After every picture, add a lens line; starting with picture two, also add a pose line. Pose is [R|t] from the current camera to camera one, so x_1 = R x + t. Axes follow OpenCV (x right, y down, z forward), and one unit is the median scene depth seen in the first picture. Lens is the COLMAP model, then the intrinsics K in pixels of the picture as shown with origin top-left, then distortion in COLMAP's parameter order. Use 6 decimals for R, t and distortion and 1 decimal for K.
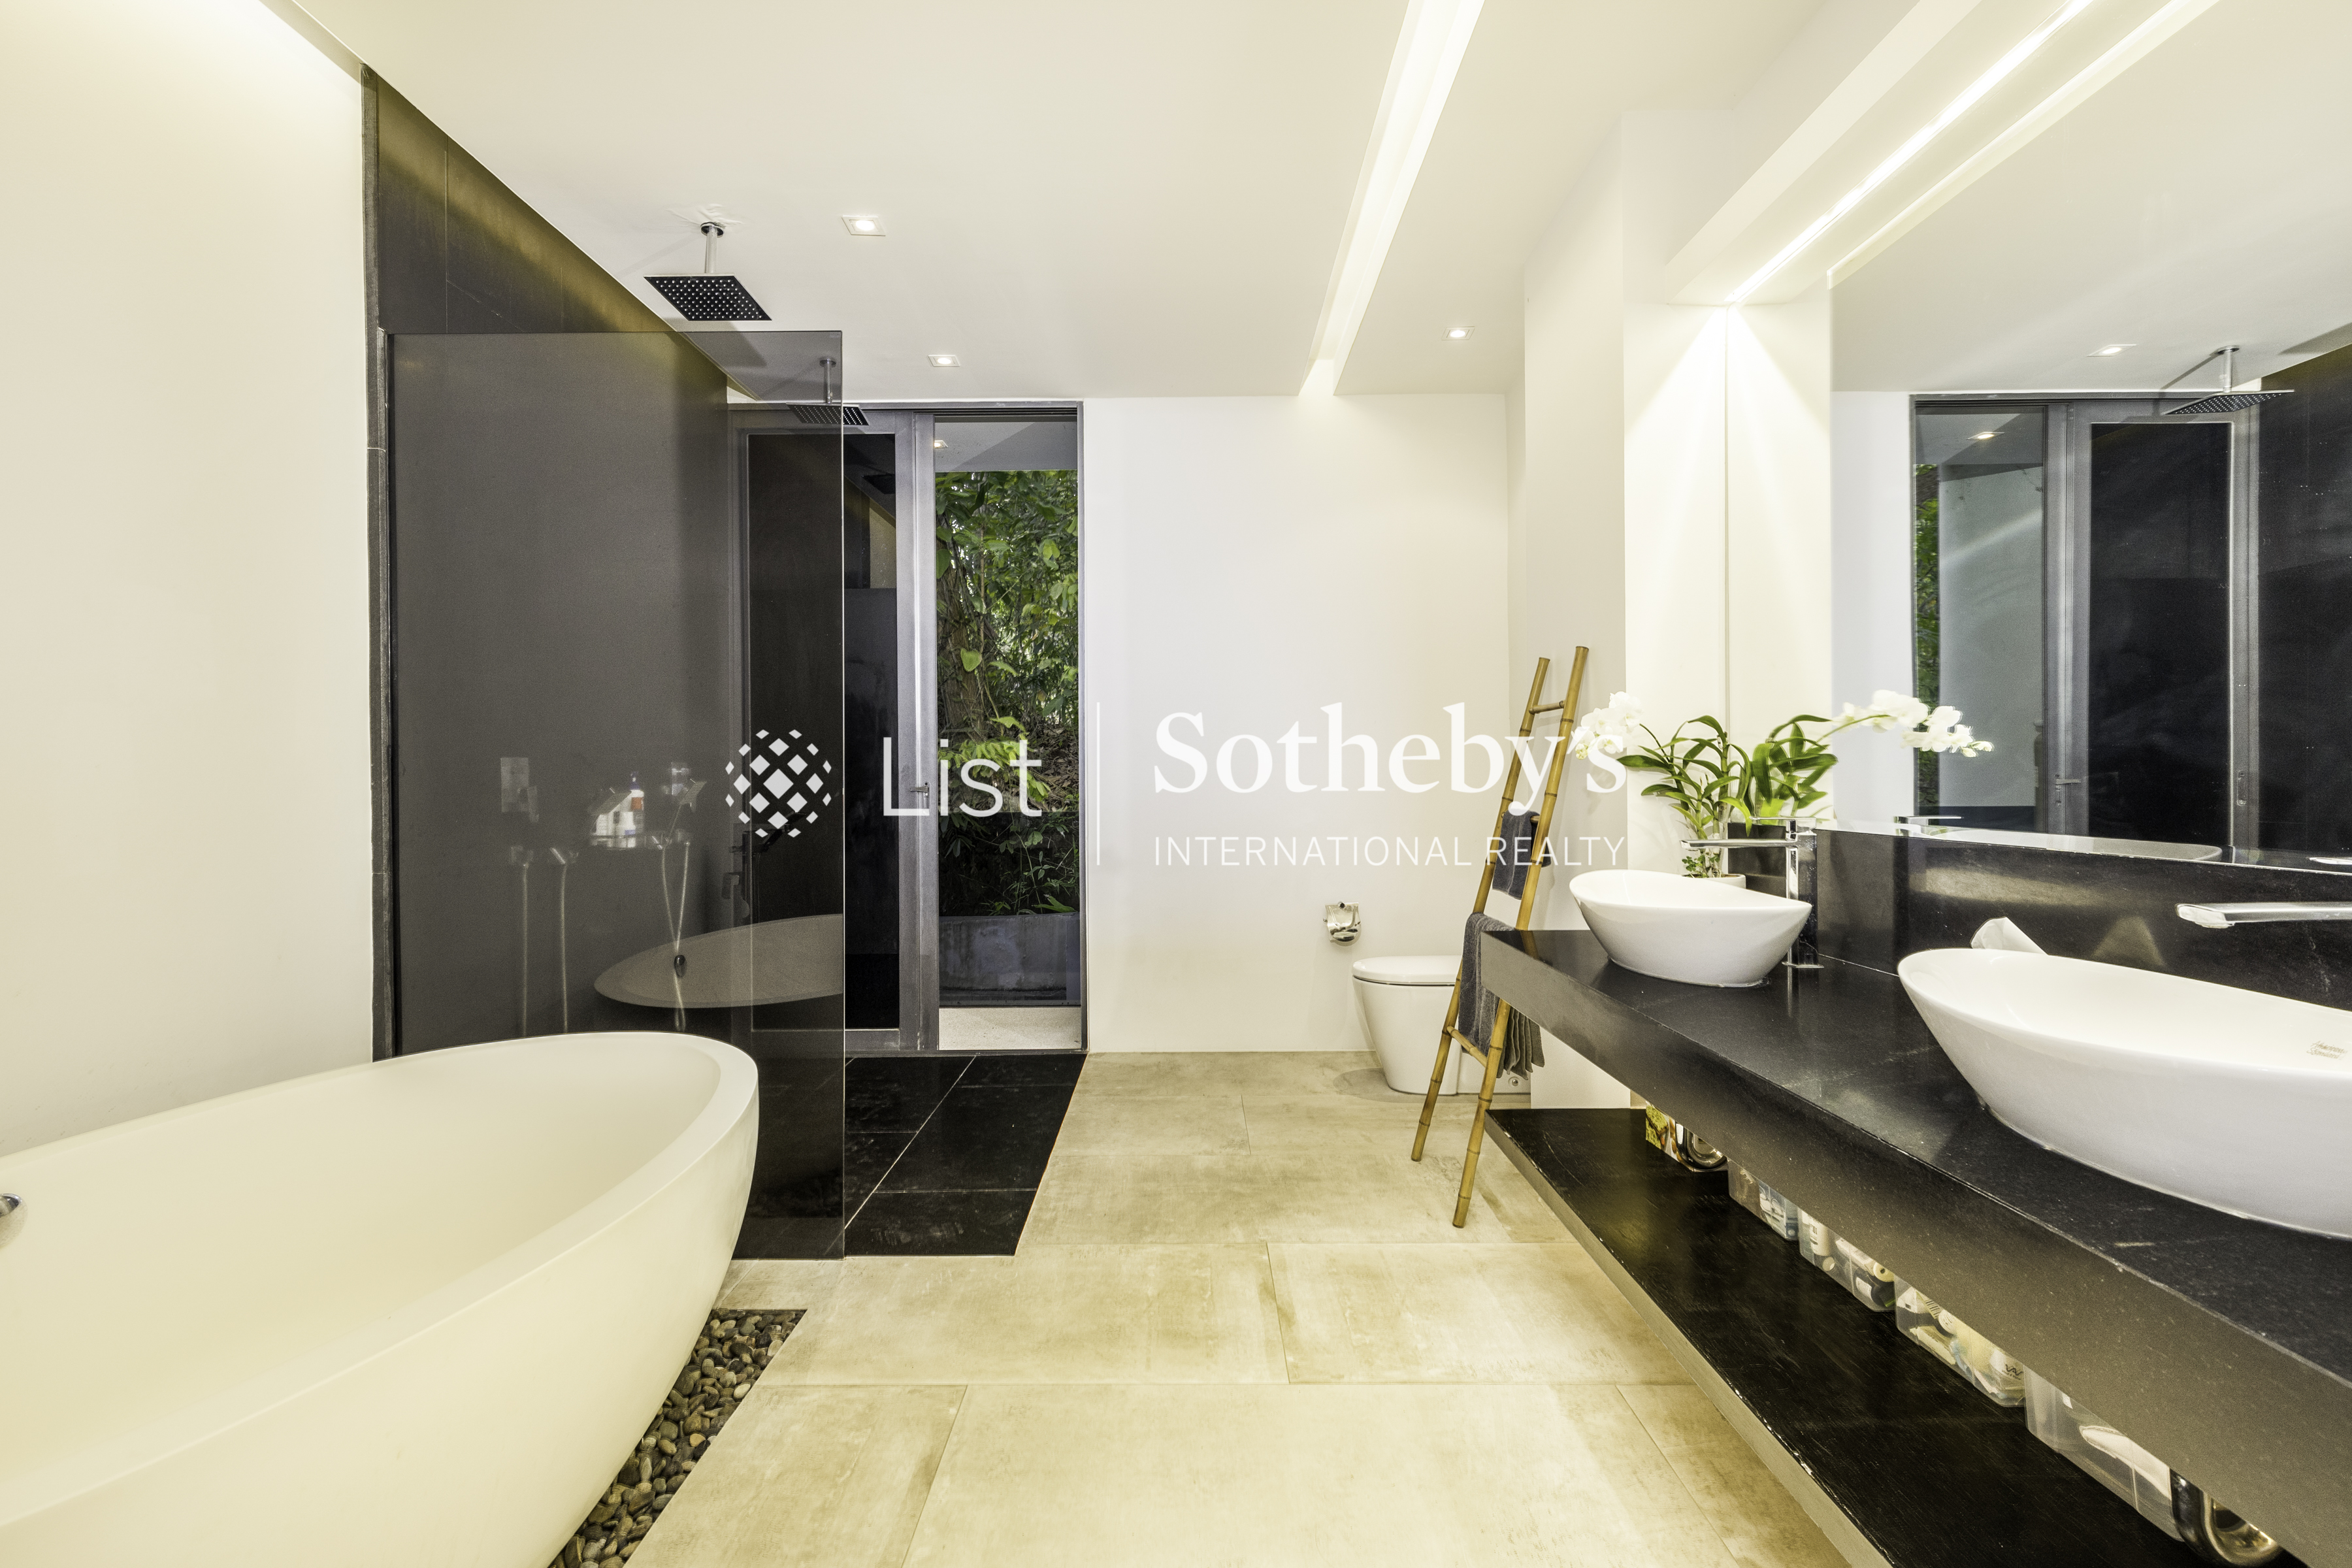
lens RADIAL K [[1070.0, 0, 1179.0], [0, 1070.0, 773.7], [0, 0, 1]] dist [0.011308, -0.000436]
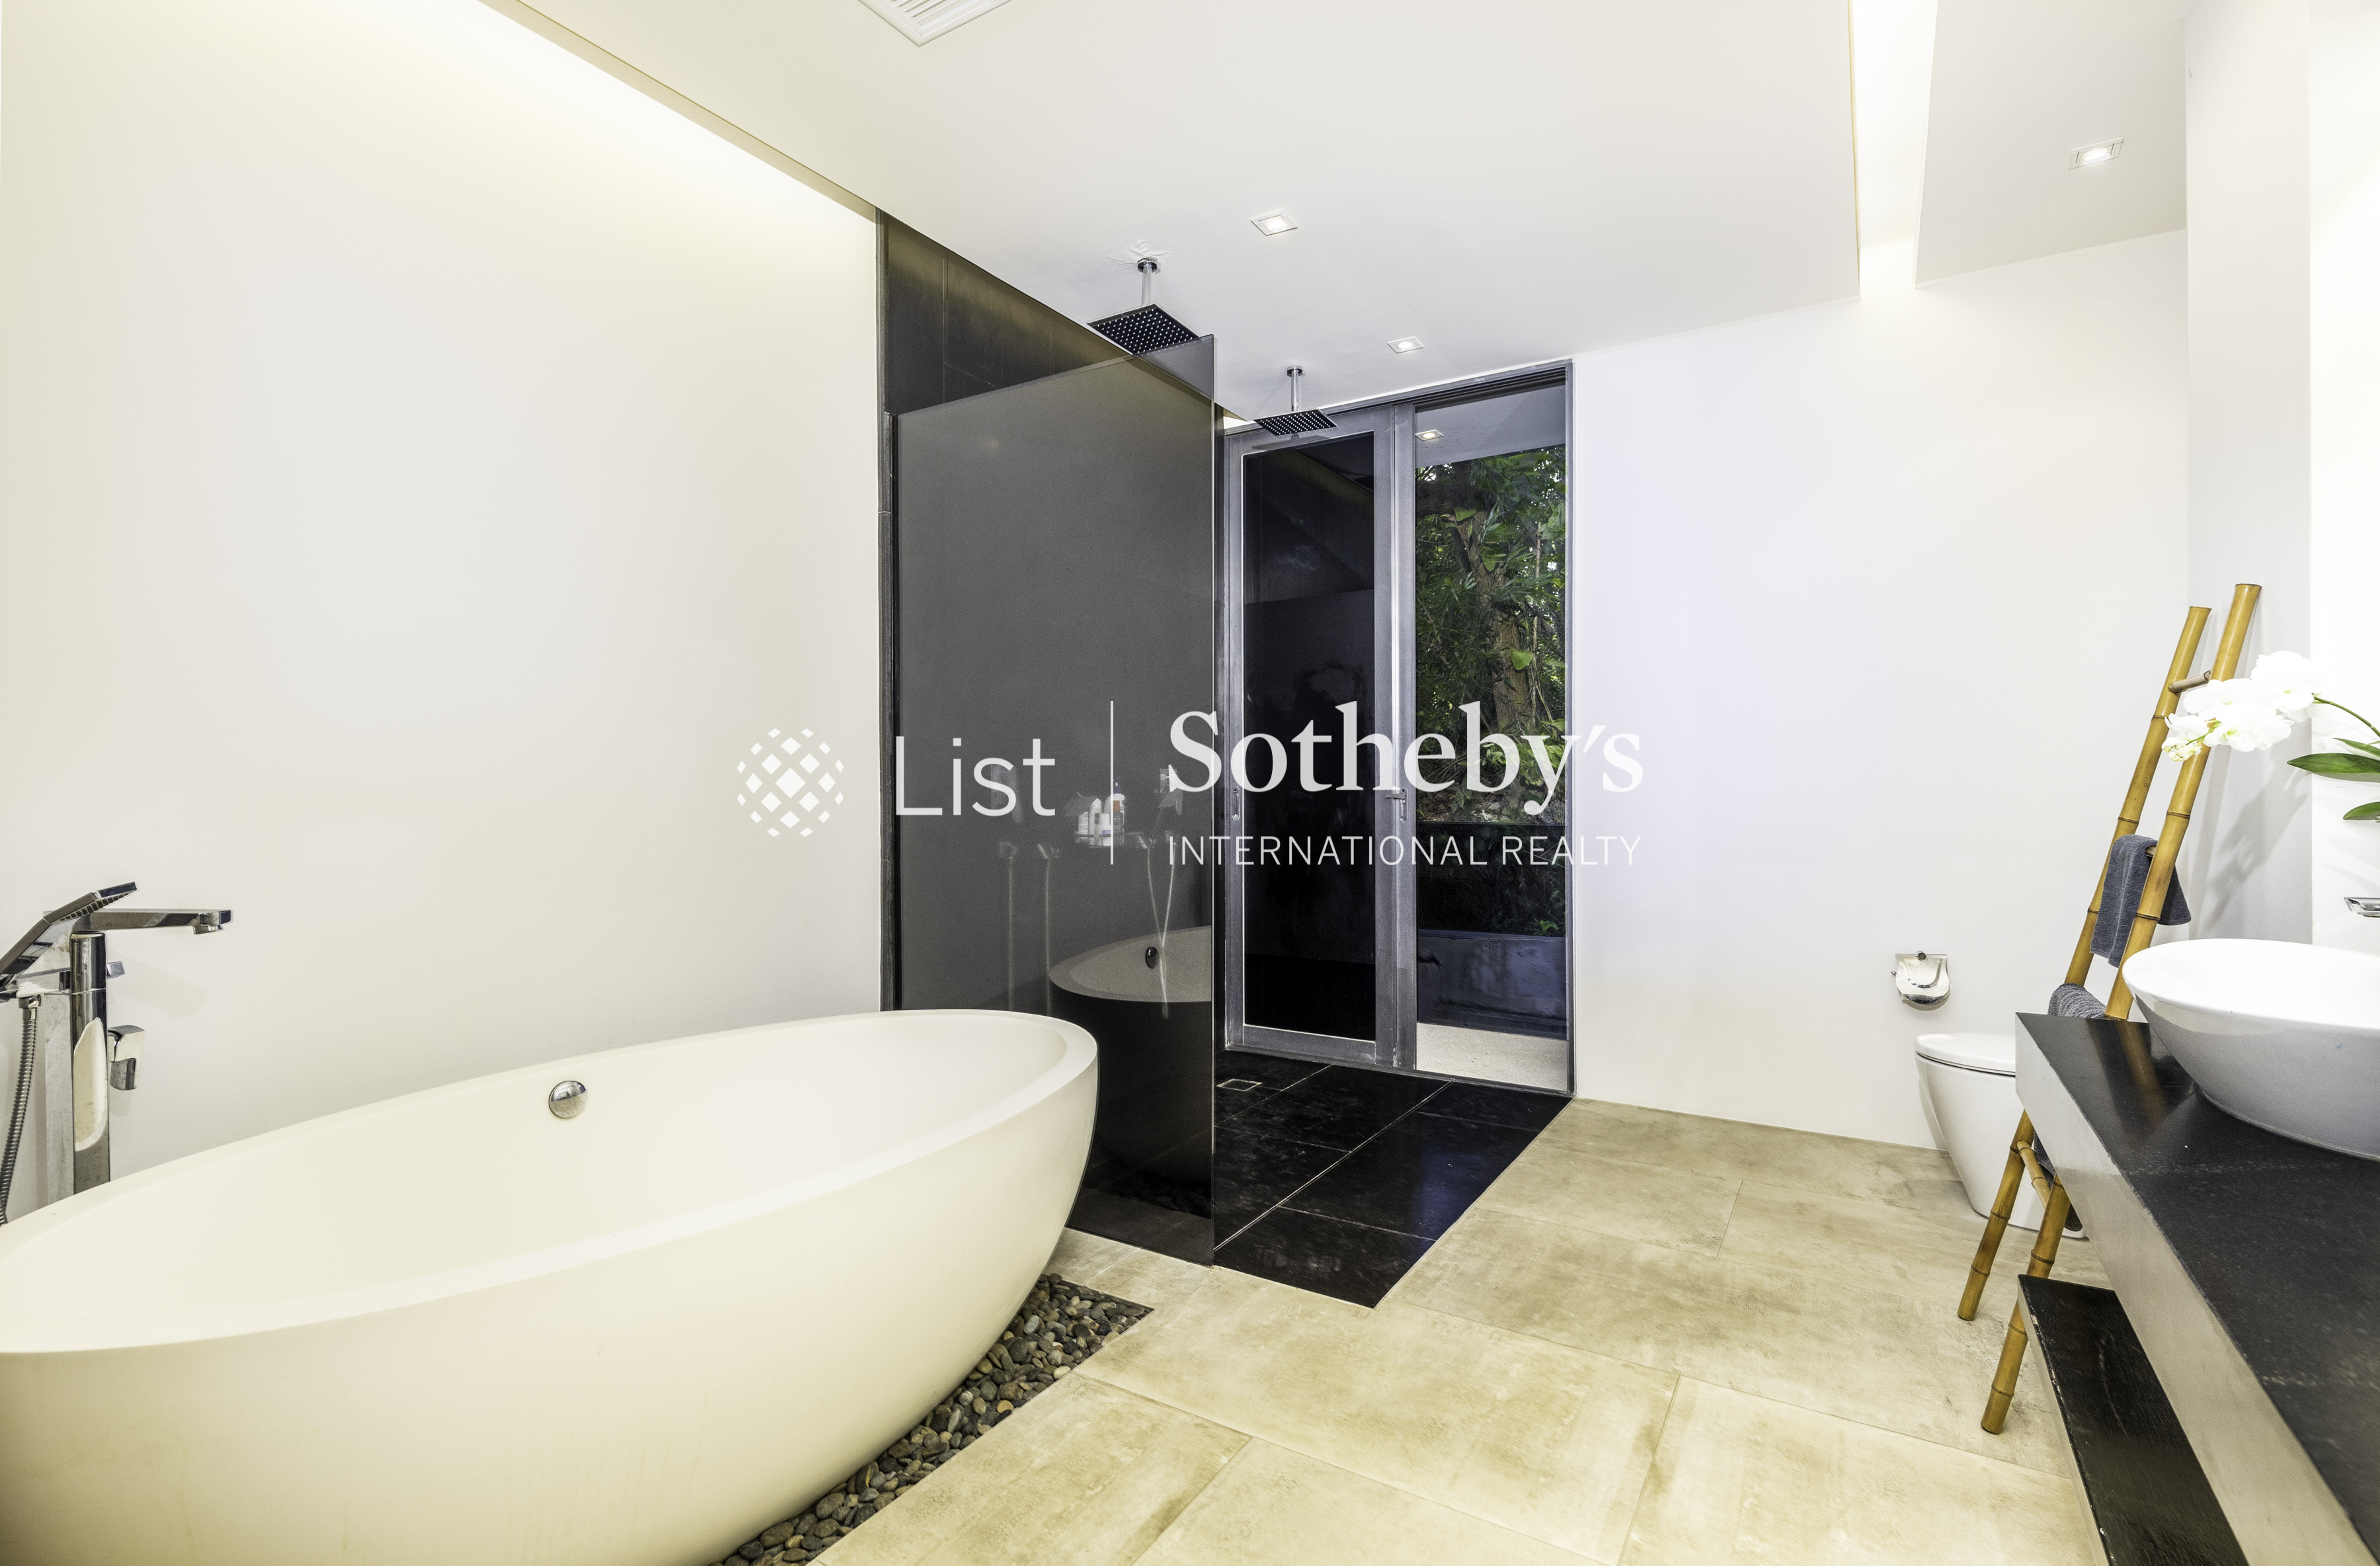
lens RADIAL K [[1079.1, 0, 1206.2], [0, 1079.1, 779.6], [0, 0, 1]] dist [0.014723, -0.009429]
pose [[0.855183, 0.003072, -0.518316, 0.172534], [-0.003708, 0.999993, -0.000191, 0.000542], [0.518312, 0.002085, 0.855189, 0.120172]]
